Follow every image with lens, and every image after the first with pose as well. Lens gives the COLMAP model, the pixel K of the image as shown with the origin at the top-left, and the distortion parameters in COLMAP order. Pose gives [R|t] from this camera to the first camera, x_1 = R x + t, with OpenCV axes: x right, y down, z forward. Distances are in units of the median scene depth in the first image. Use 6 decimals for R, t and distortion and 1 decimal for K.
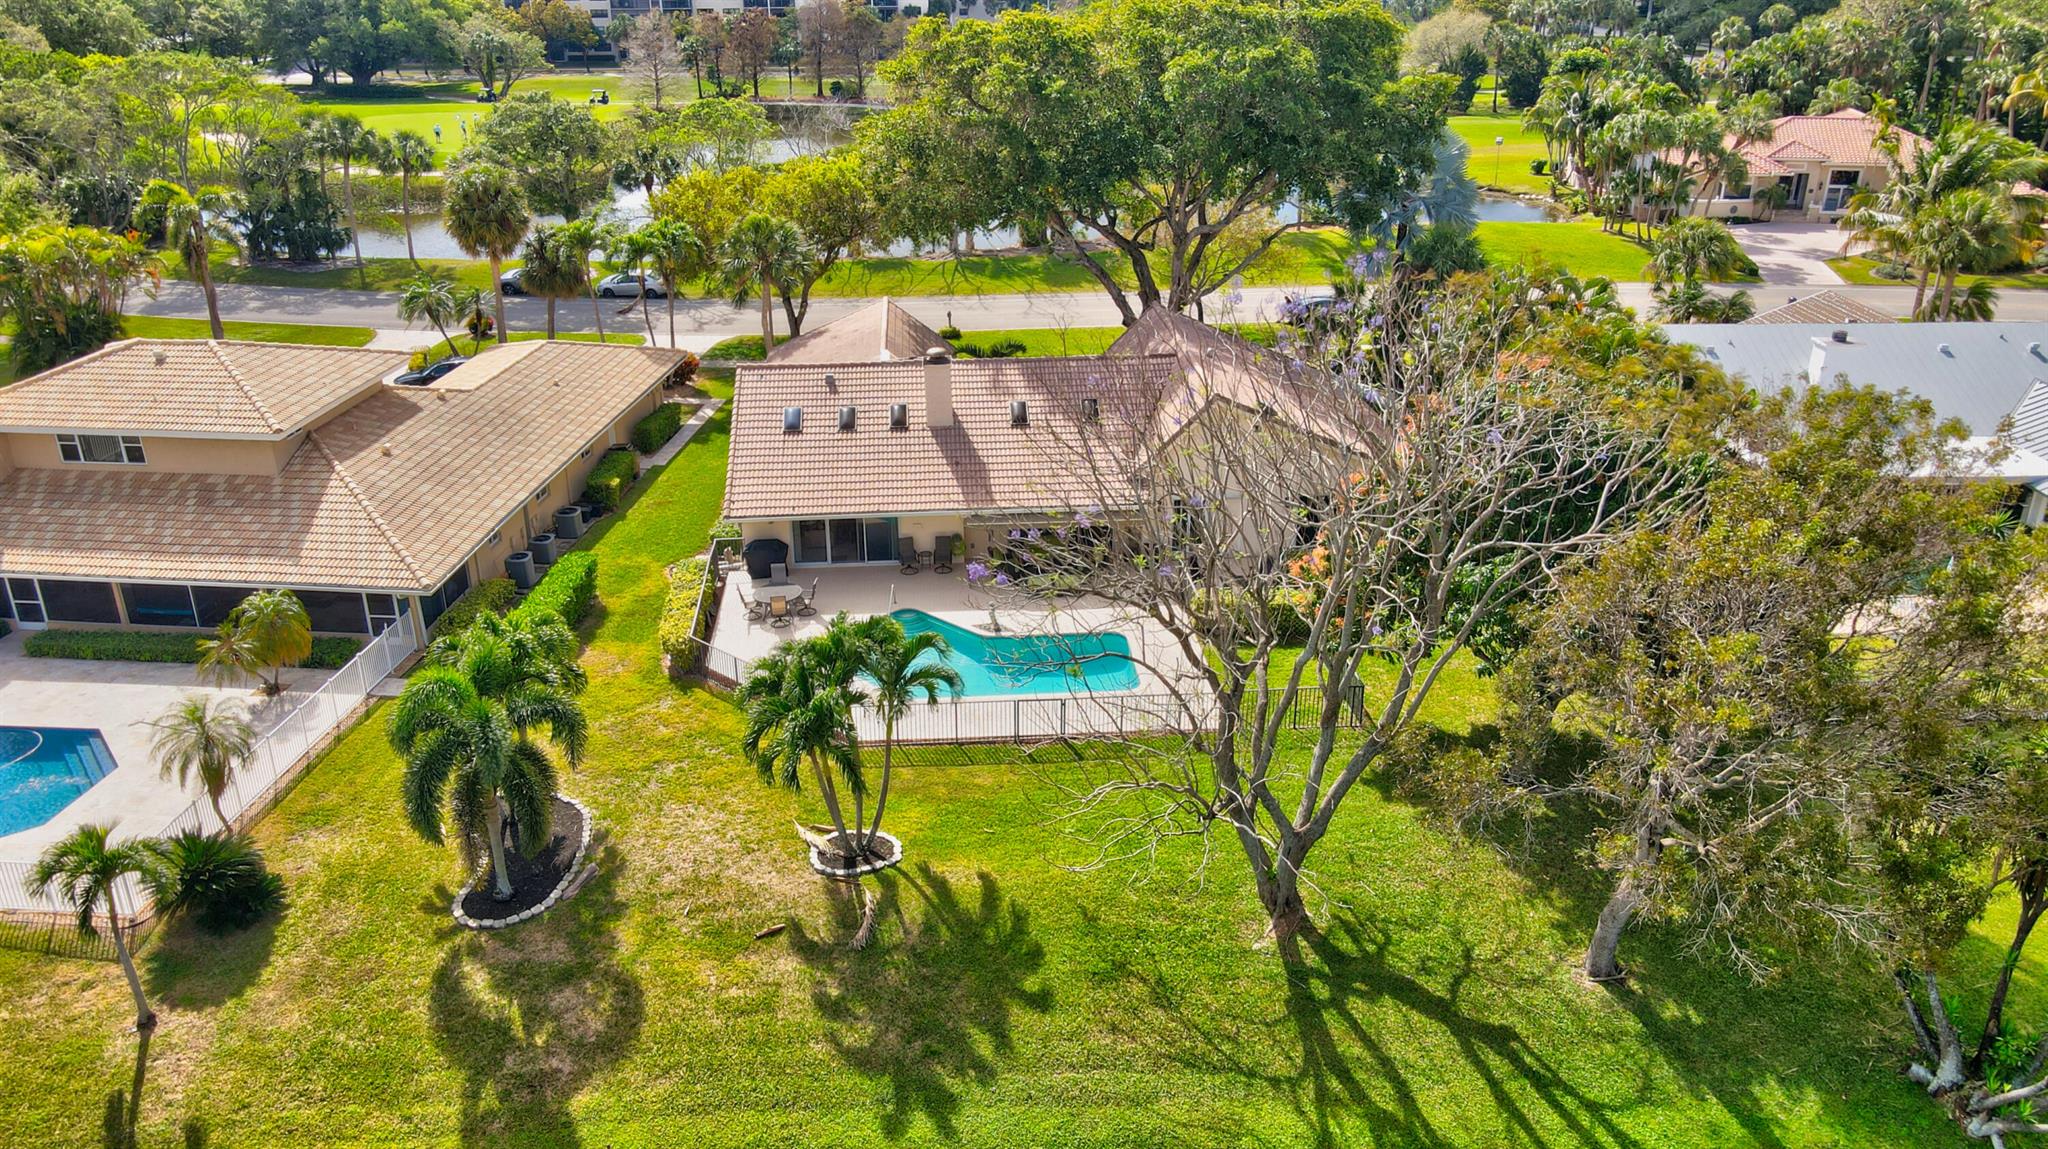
lens RADIAL K [[1492.8, 0, 987.2], [0, 1492.8, 560.2], [0, 0, 1]] dist [0.008901, 0.004560]
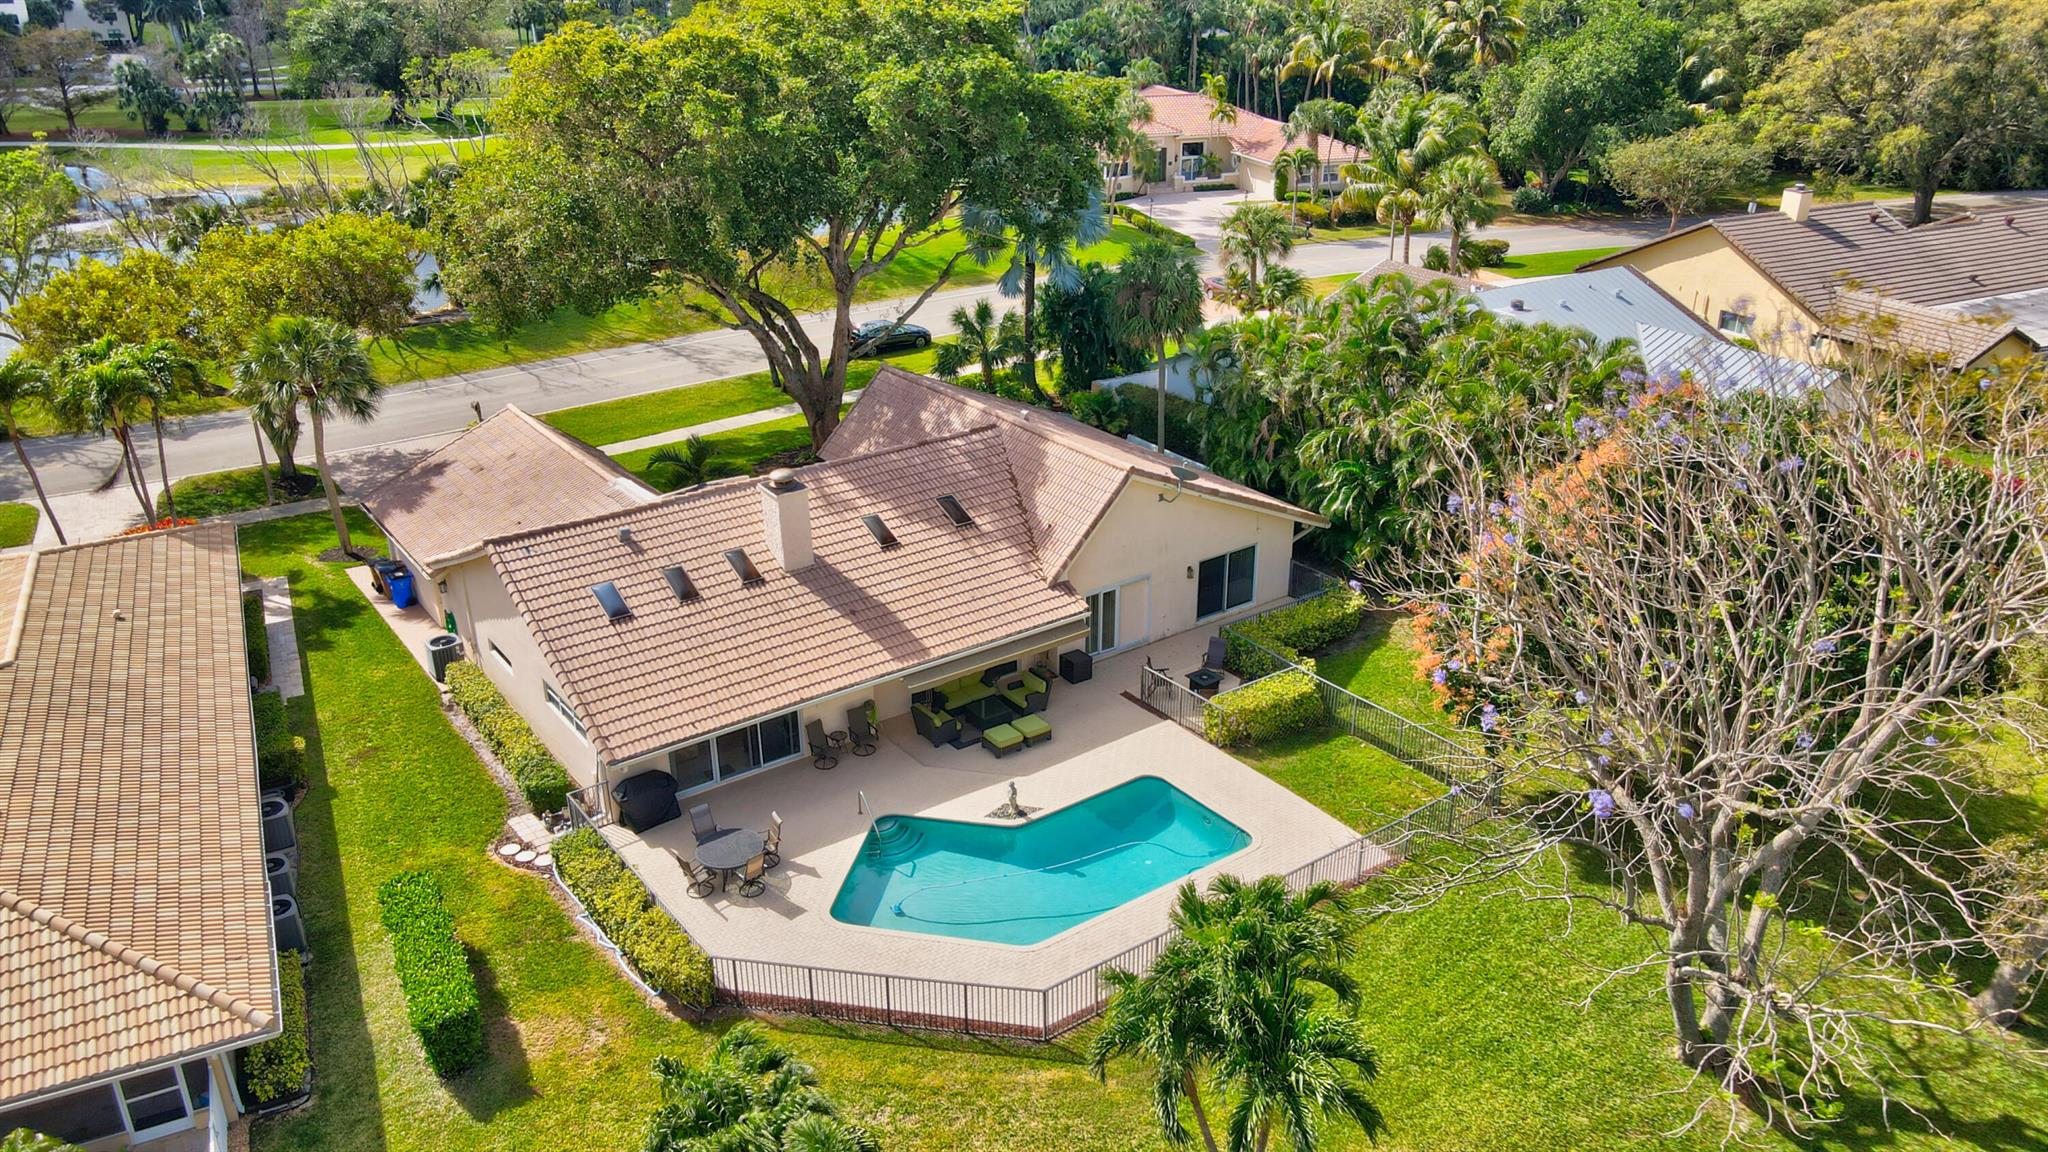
lens RADIAL K [[1470.4, 0, 1024.0], [0, 1470.4, 576.0], [0, 0, 1]] dist [0.026018, -0.029850]
pose [[0.847610, -0.213902, 0.485596, -0.262907], [0.205170, 0.976087, 0.071835, -0.100698], [-0.489349, 0.038742, 0.871227, 0.242366]]
